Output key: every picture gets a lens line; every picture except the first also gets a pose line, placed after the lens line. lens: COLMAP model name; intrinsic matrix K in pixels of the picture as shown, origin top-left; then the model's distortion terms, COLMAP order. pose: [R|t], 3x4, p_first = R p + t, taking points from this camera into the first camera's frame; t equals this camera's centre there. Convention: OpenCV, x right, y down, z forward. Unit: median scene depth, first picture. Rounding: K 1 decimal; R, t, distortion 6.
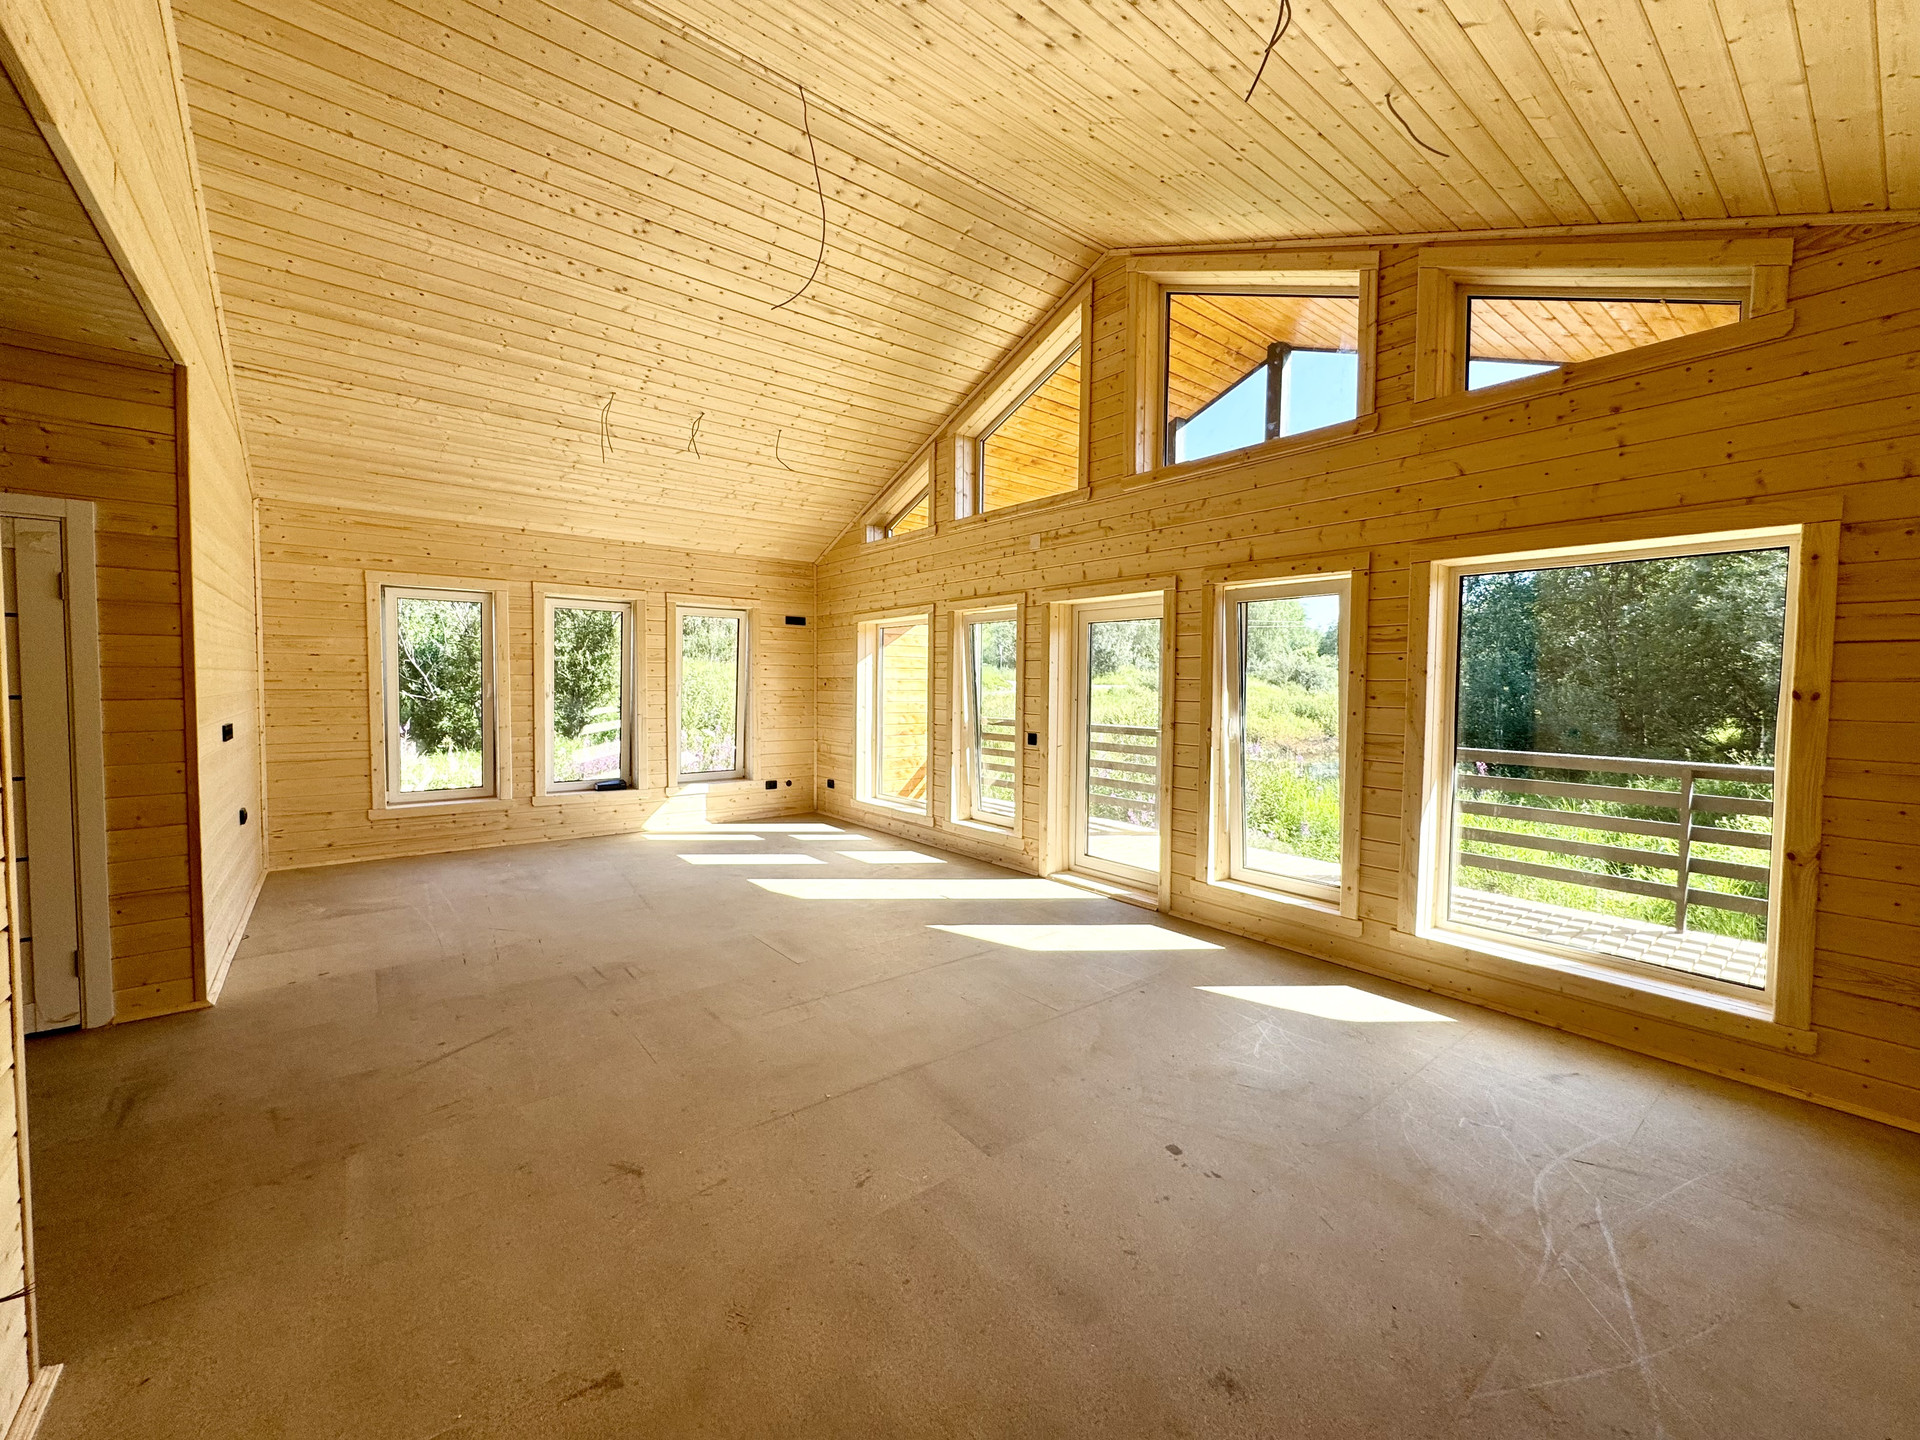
lens RADIAL K [[765.5, 0, 958.5], [0, 765.5, 717.3], [0, 0, 1]] dist [-0.000438, -0.000777]
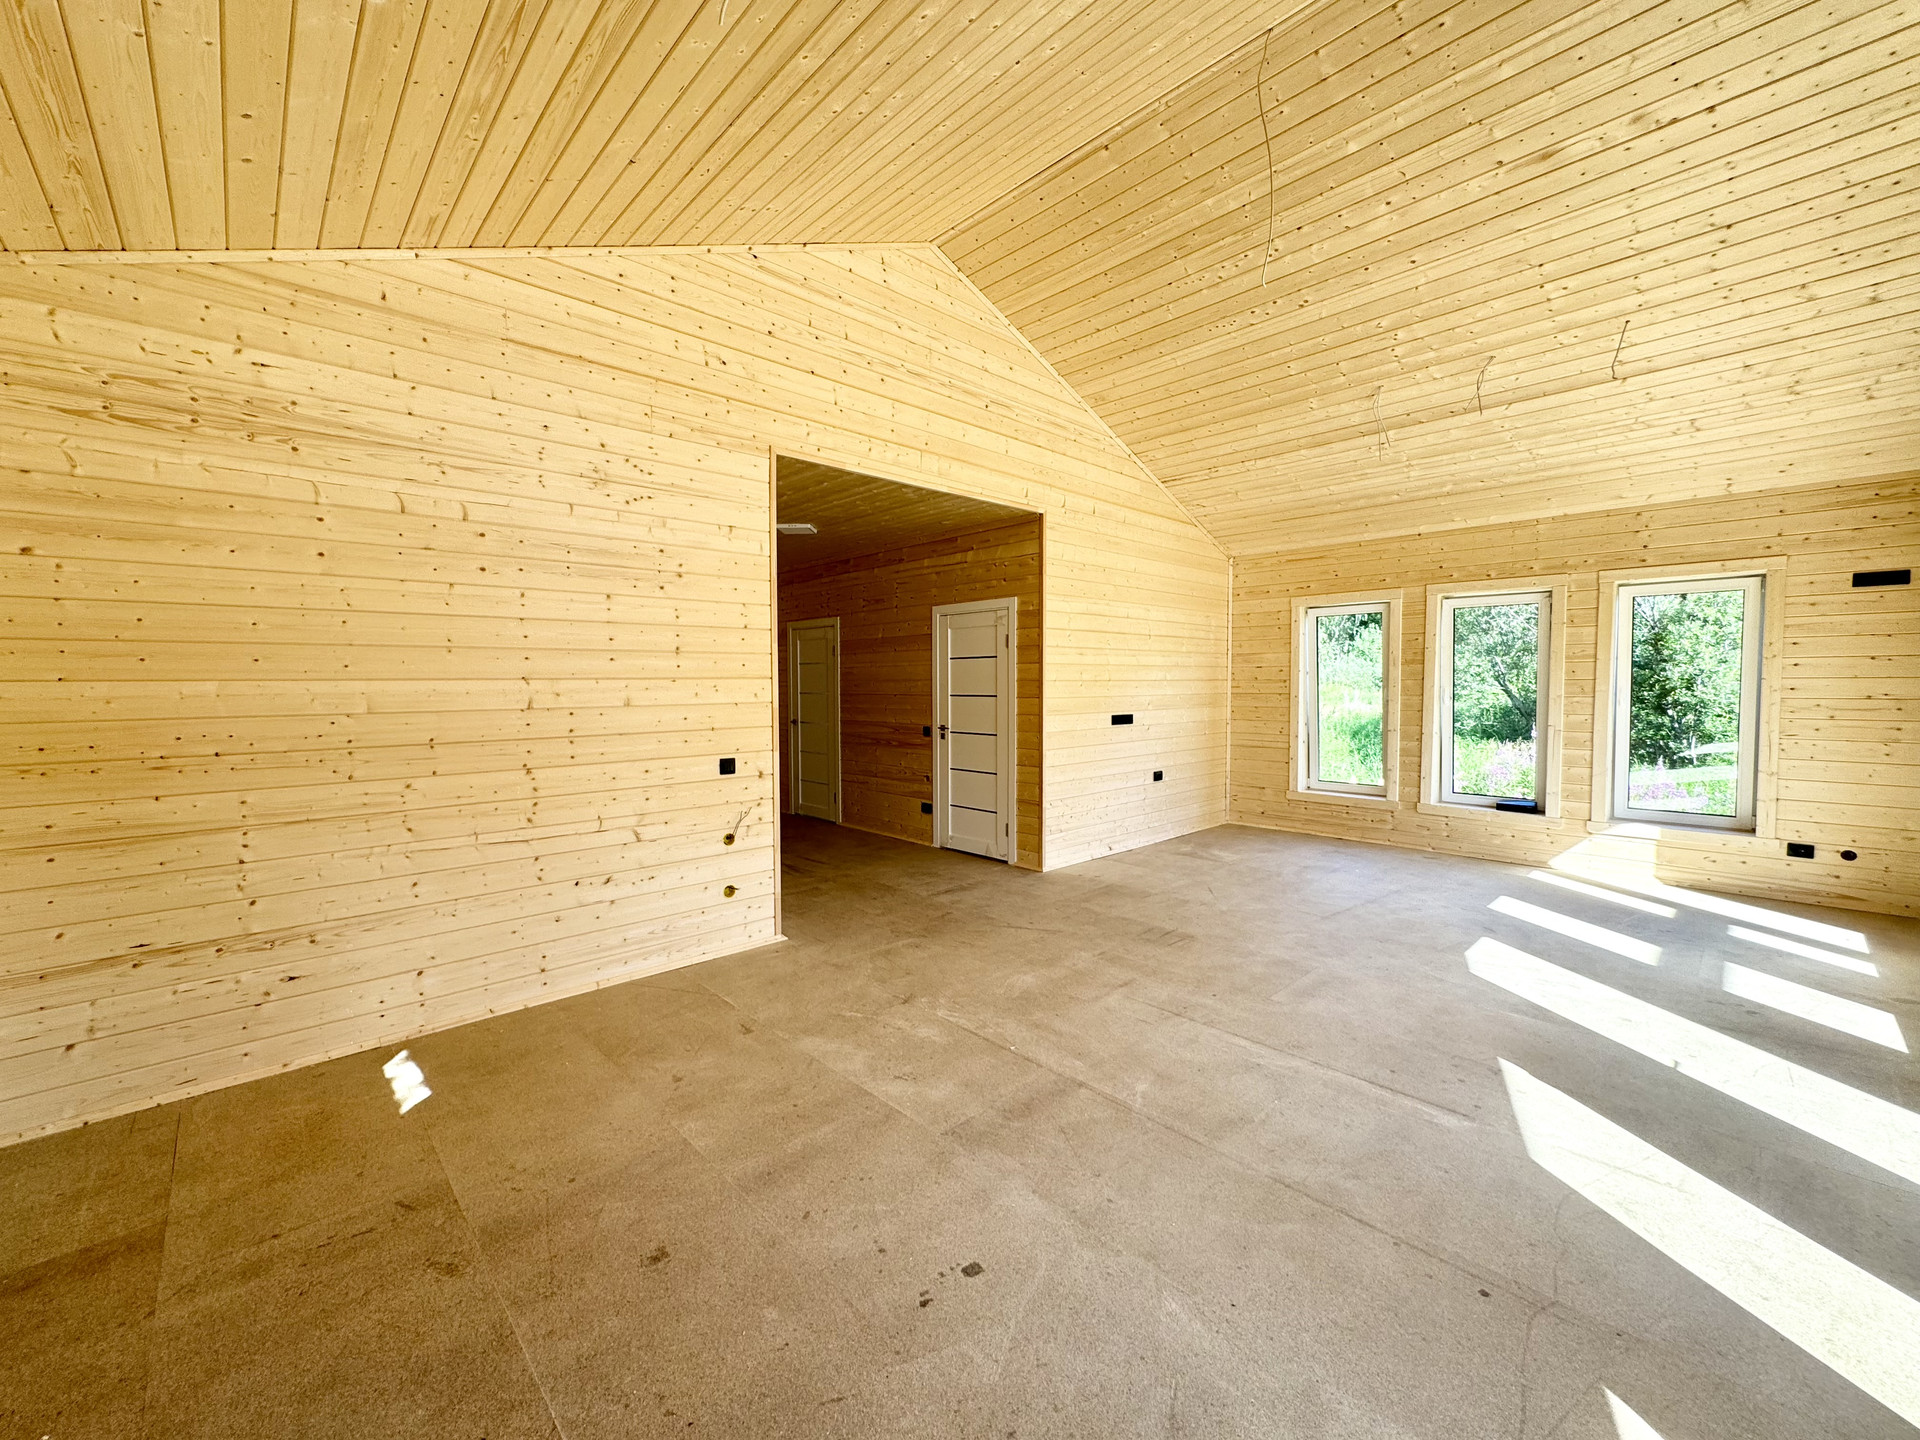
lens RADIAL K [[765.5, 0, 956.5], [0, 765.5, 717.0], [0, 0, 1]] dist [-0.000438, -0.000777]
pose [[0.082557, 0.034339, -0.995995, 0.453573], [-0.041019, 0.998676, 0.031031, -0.015739], [0.995742, 0.038292, 0.083857, 0.383445]]
